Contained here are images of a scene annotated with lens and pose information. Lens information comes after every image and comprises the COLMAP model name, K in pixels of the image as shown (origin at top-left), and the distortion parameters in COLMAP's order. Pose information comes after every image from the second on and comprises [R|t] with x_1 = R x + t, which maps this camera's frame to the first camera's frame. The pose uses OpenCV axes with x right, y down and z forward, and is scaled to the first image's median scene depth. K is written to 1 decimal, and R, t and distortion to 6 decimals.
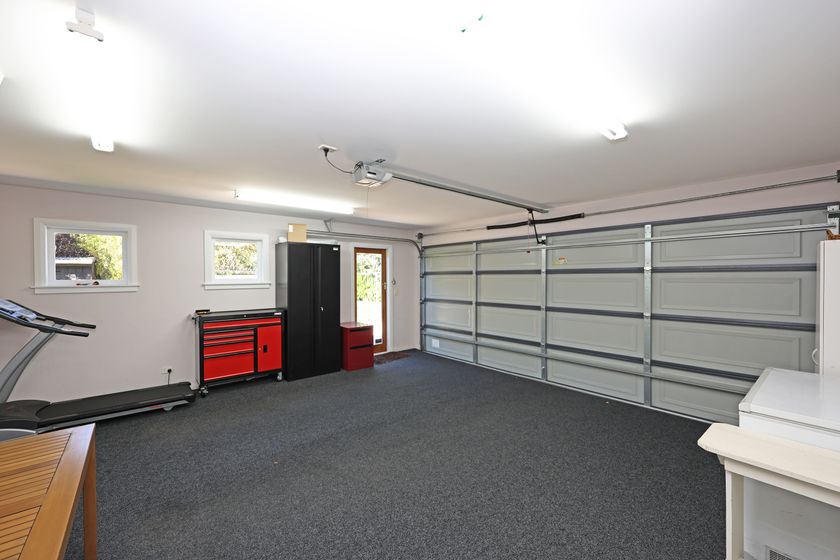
lens RADIAL K [[343.8, 0, 420.0], [0, 343.8, 280.0], [0, 0, 1]] dist [0.000614, 0.000040]
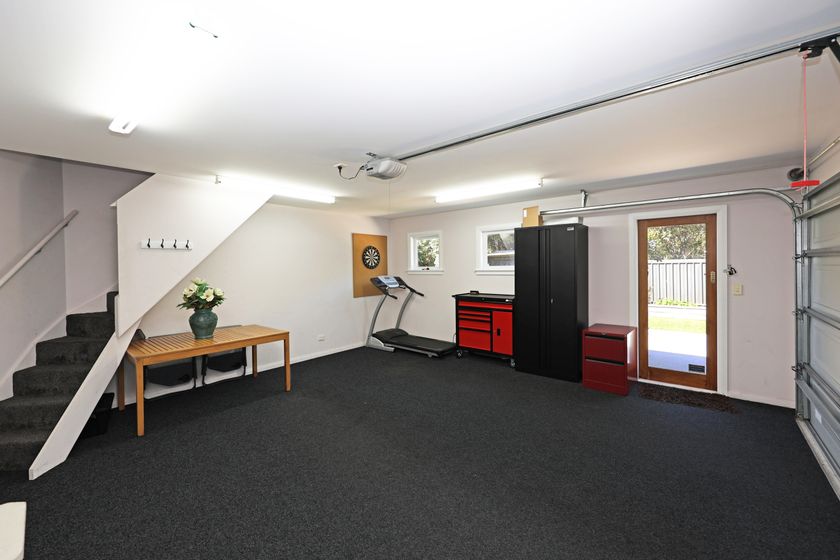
lens RADIAL K [[347.7, 0, 417.7], [0, 347.7, 264.2], [0, 0, 1]] dist [-0.001249, -0.000200]
pose [[0.147555, -0.001962, -0.989052, 0.573405], [0.001331, 0.999998, -0.001786, -0.007530], [0.989053, -0.001053, 0.147557, 0.593407]]
